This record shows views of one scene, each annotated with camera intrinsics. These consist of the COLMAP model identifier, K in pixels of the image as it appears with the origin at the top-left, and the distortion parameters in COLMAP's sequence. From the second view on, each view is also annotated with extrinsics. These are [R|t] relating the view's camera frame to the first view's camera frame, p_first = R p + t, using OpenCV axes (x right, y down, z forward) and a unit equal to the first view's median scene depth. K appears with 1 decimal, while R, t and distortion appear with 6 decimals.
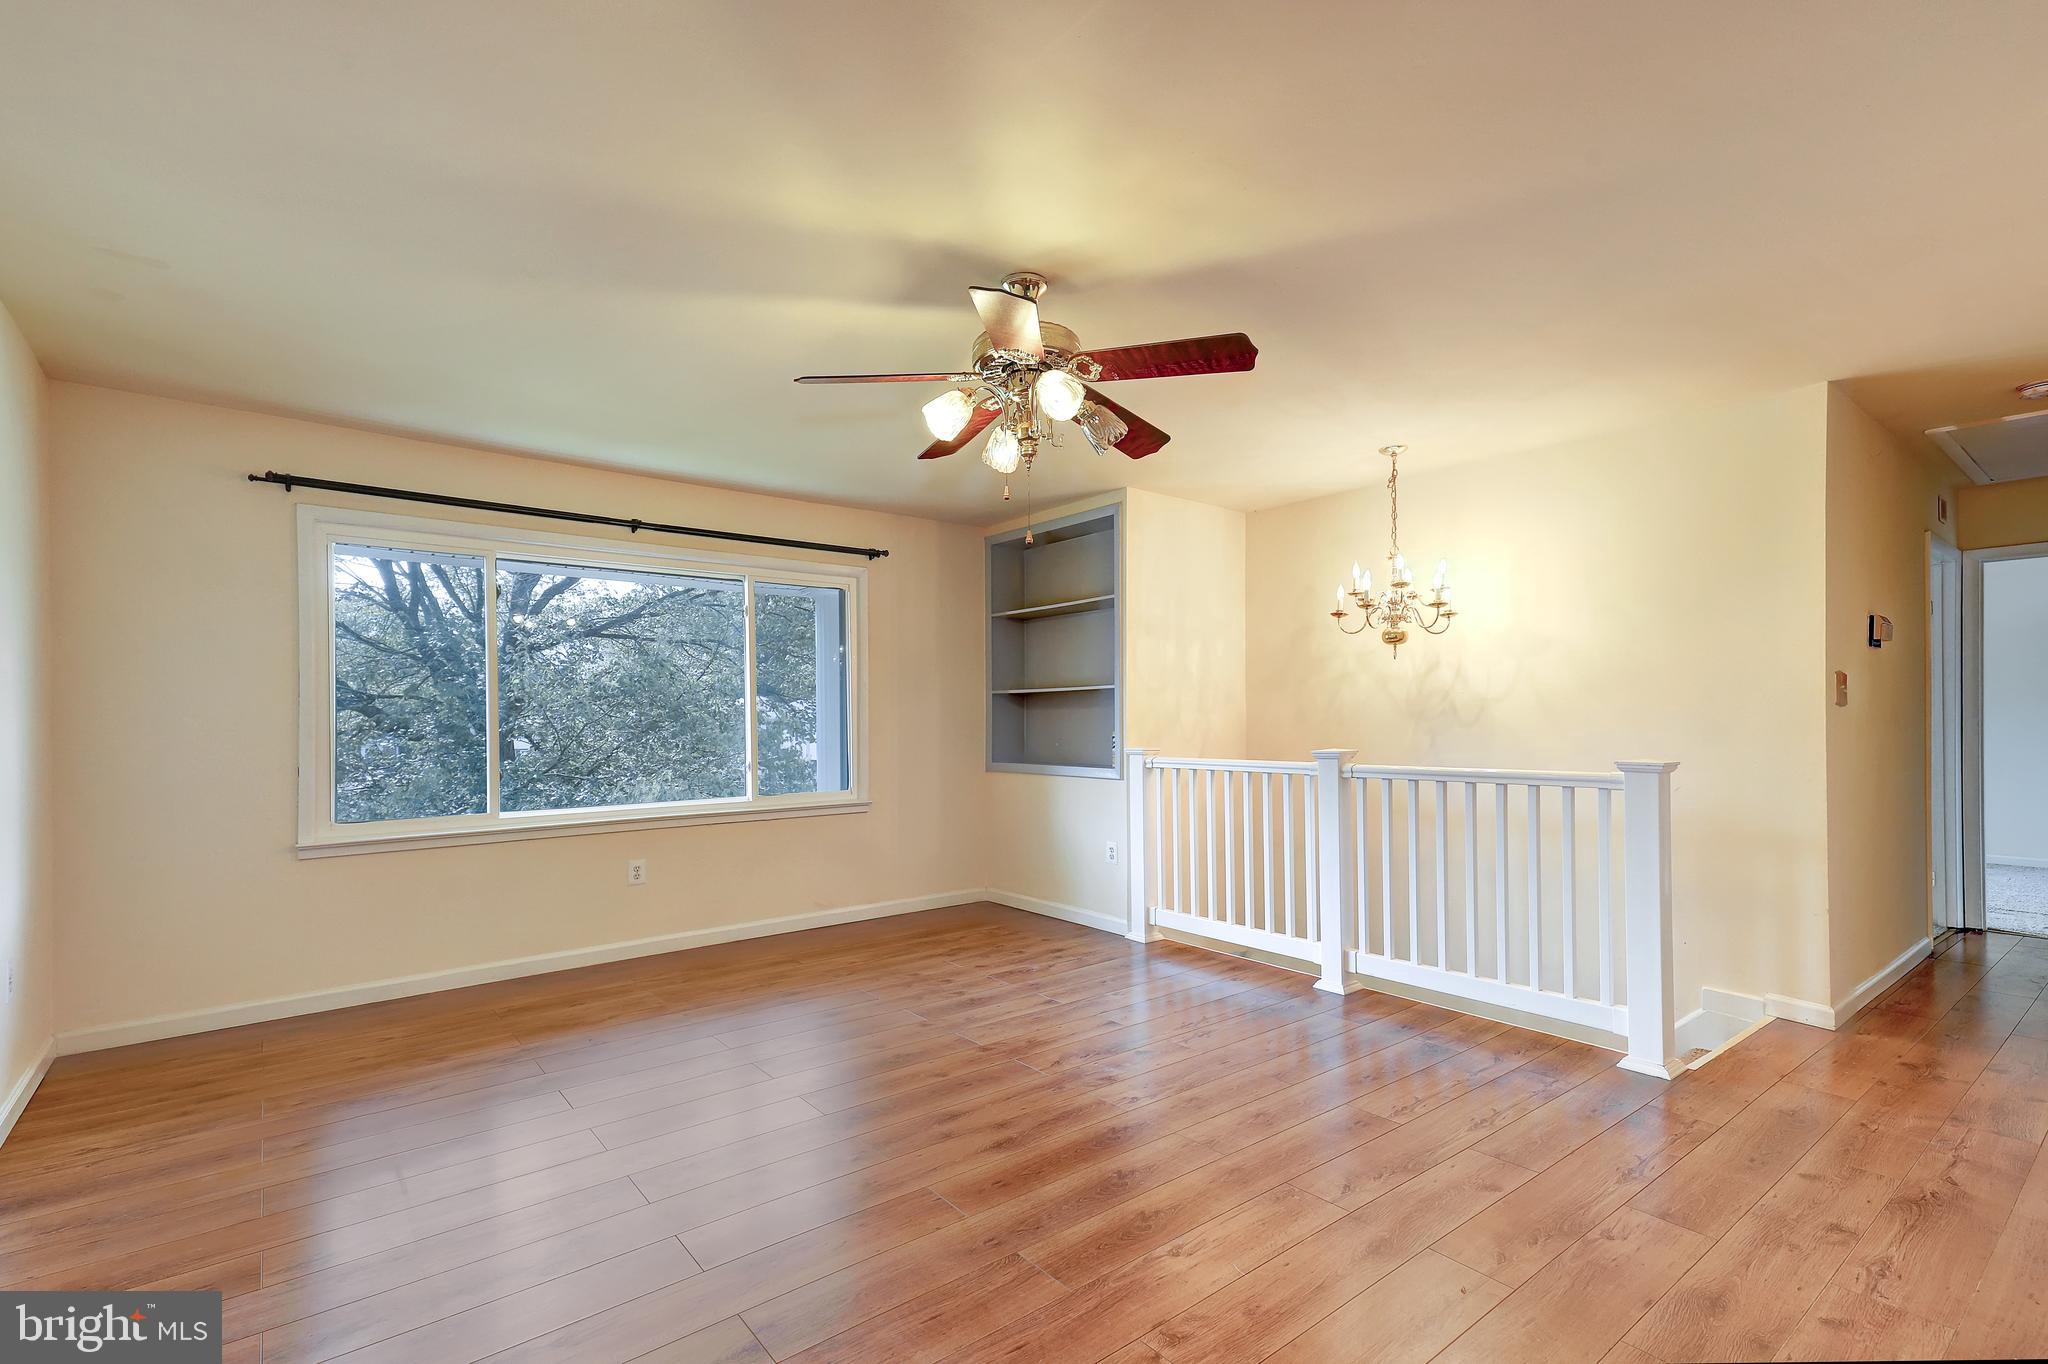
lens RADIAL K [[937.5, 0, 1017.8], [0, 937.5, 718.7], [0, 0, 1]] dist [0.050556, -0.000063]
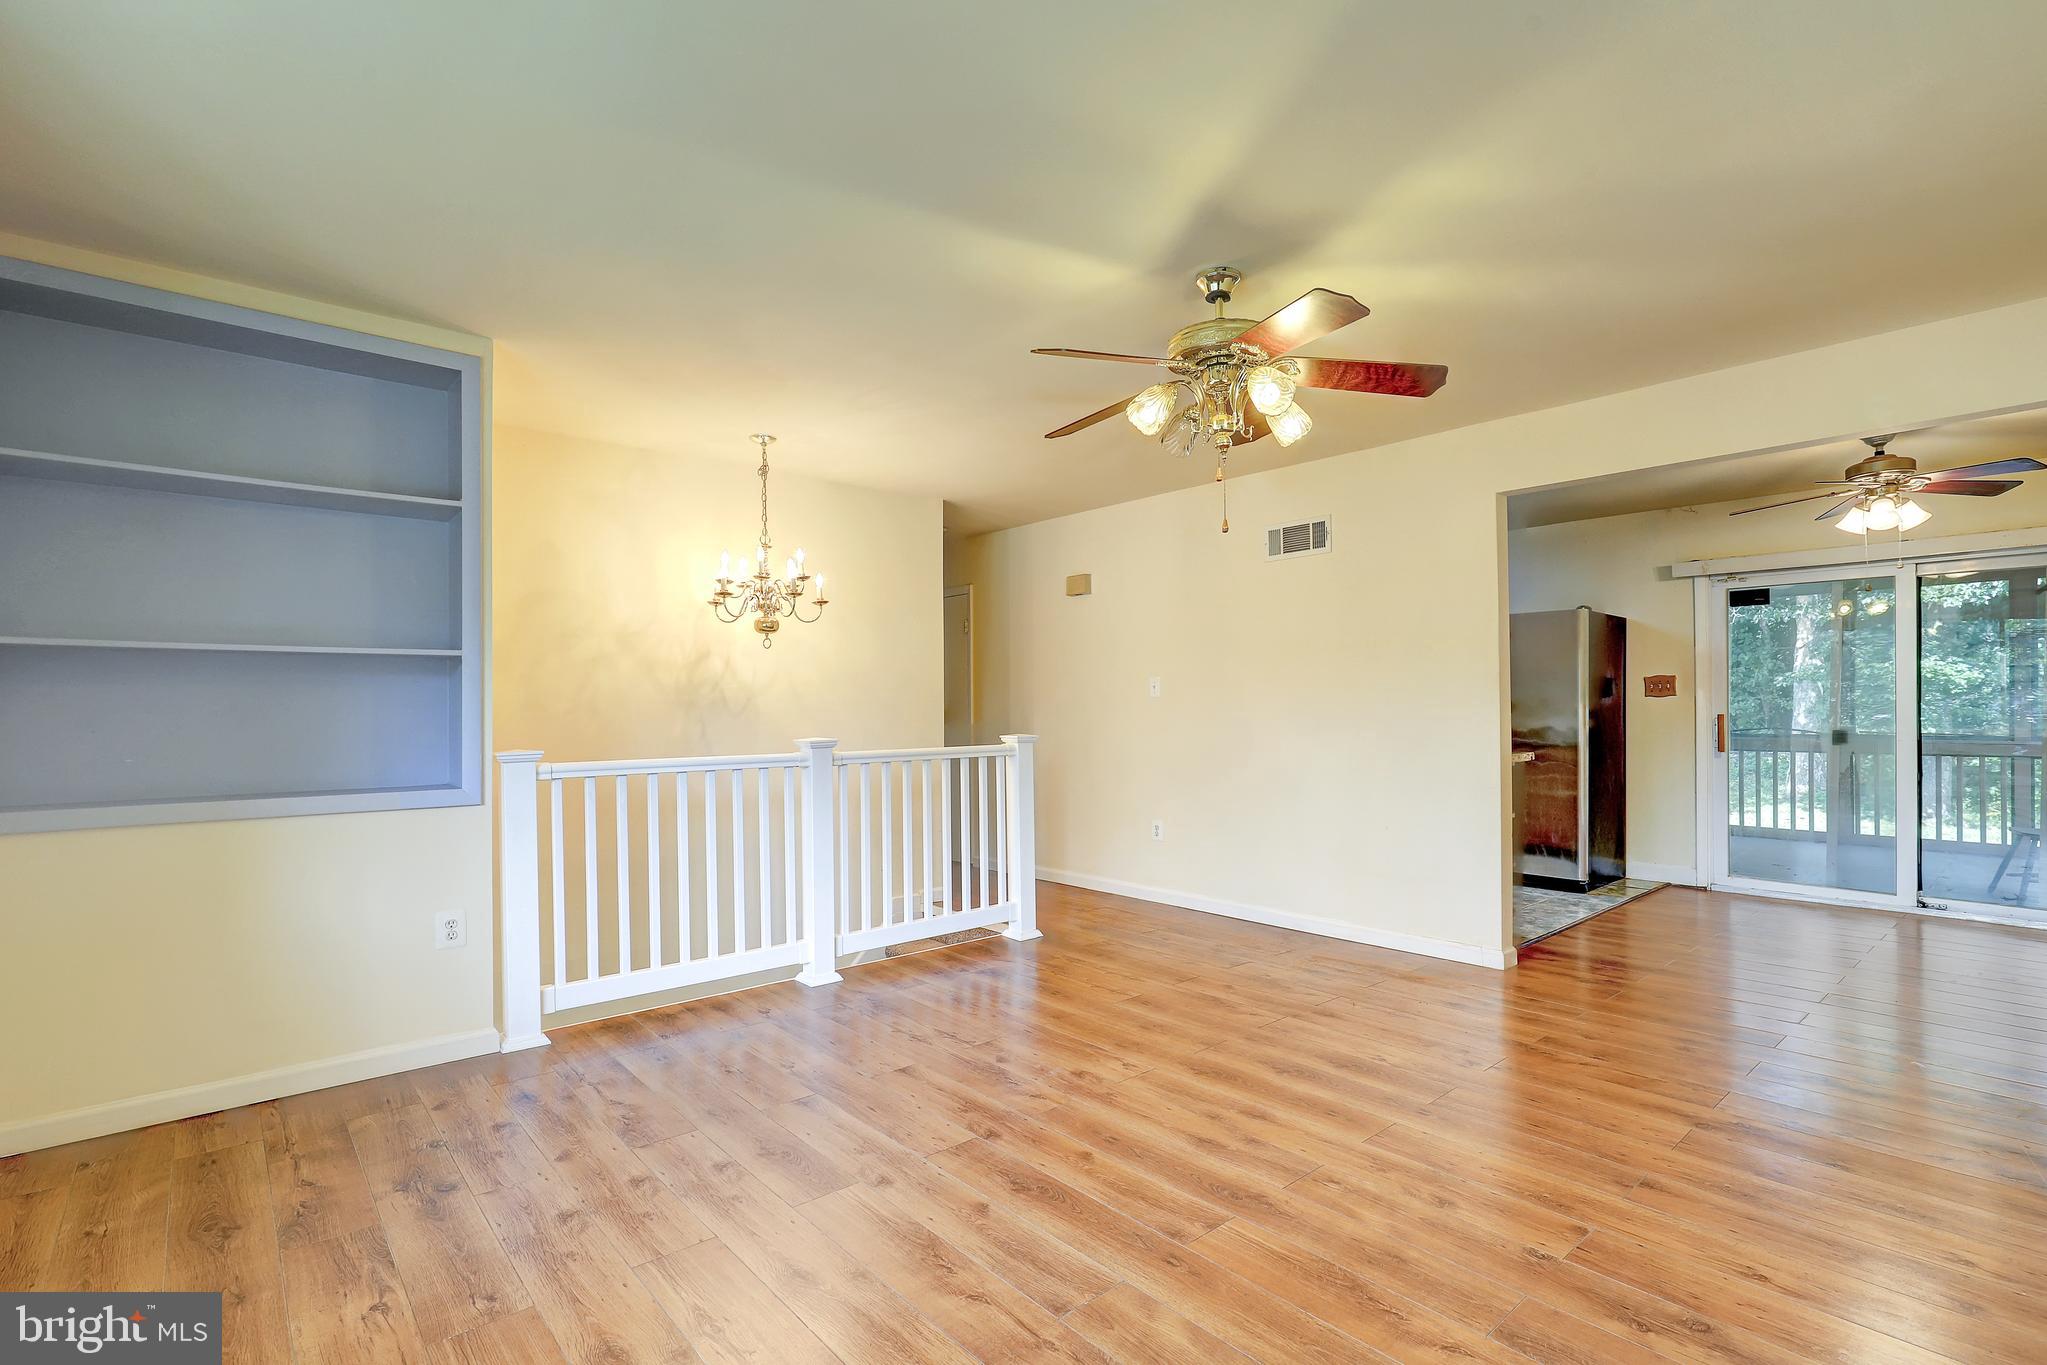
lens RADIAL K [[948.4, 0, 1030.5], [0, 948.4, 704.8], [0, 0, 1]] dist [0.000645, 0.000303]
pose [[-0.055796, 0.011645, 0.998374, -0.594406], [0.003568, 0.999928, -0.011464, 0.009107], [-0.998436, 0.002922, -0.055834, 0.746933]]
